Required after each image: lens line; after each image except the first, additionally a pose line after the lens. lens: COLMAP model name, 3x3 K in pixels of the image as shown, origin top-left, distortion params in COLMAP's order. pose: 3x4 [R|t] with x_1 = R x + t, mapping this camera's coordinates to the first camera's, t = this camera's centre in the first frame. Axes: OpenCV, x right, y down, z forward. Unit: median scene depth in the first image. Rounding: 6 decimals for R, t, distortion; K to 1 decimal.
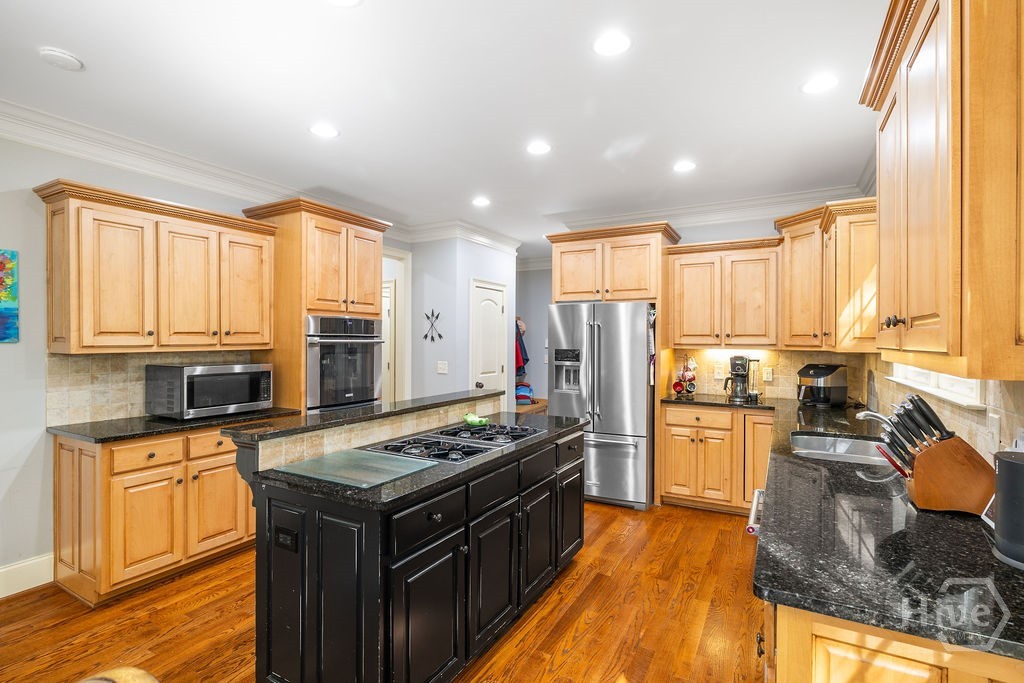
lens RADIAL K [[484.6, 0, 510.5], [0, 484.6, 342.5], [0, 0, 1]] dist [-0.015568, -0.000040]
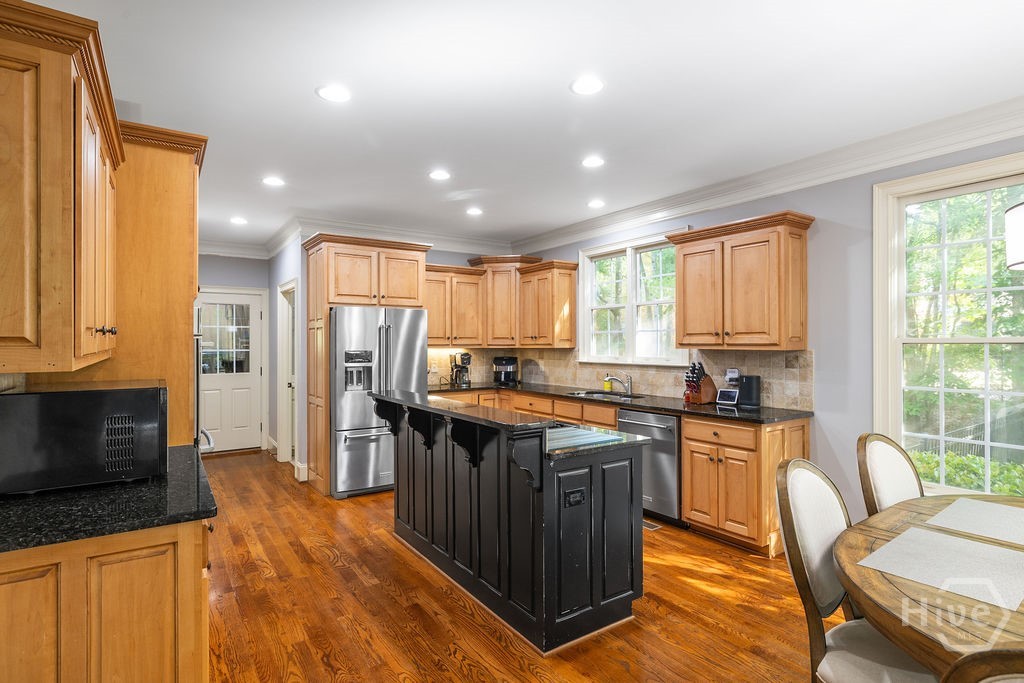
lens RADIAL K [[519.7, 0, 513.8], [0, 519.7, 338.6], [0, 0, 1]] dist [-0.002329, 0.000480]
pose [[0.442139, 0.001866, 0.896945, -0.791638], [0.006607, 0.999964, -0.005337, -0.003486], [-0.896922, 0.008286, 0.442111, 0.235289]]
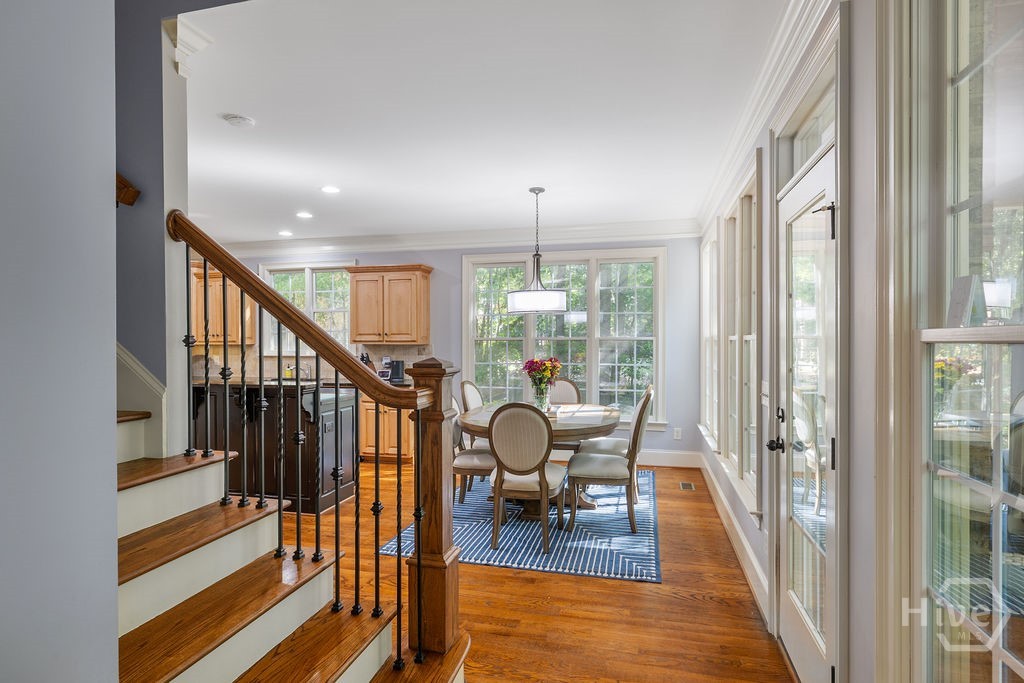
lens RADIAL K [[542.1, 0, 516.5], [0, 542.1, 343.9], [0, 0, 1]] dist [-0.008750, -0.000676]
pose [[-0.273459, -0.011443, 0.961816, -1.397858], [0.003380, 0.999912, 0.012857, -0.006200], [-0.961878, 0.006767, -0.273396, 0.373921]]
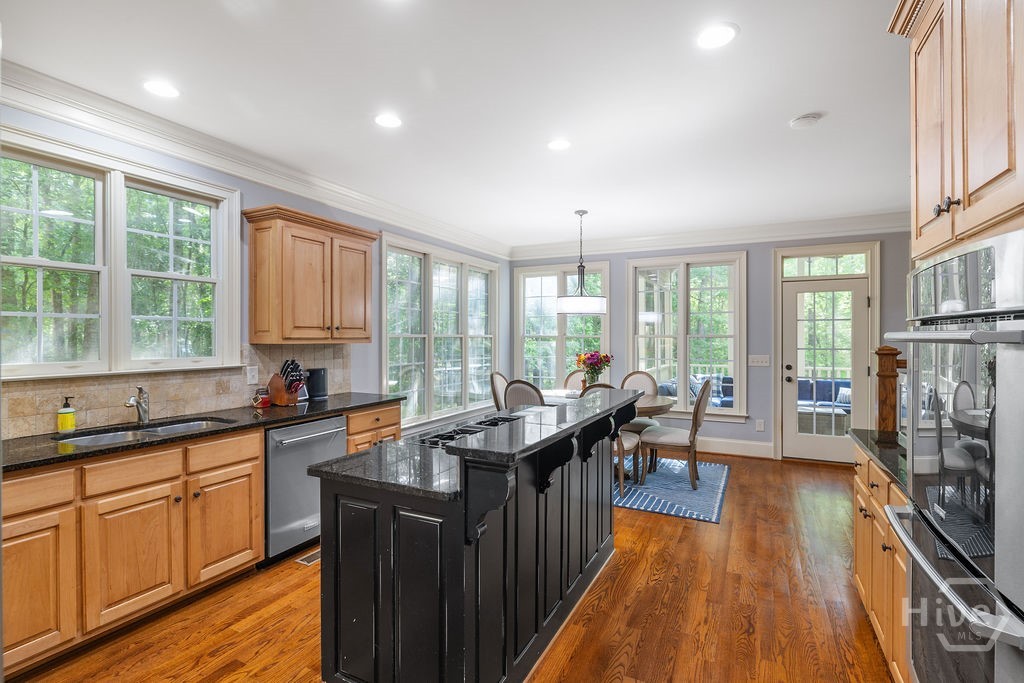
lens RADIAL K [[484.6, 0, 512.0], [0, 484.6, 340.1], [0, 0, 1]] dist [-0.015568, -0.000040]
pose [[-0.999134, -0.002574, -0.041538, -0.046011], [-0.002947, 0.999956, 0.008940, -0.001164], [0.041513, 0.009054, -0.999097, 1.252203]]
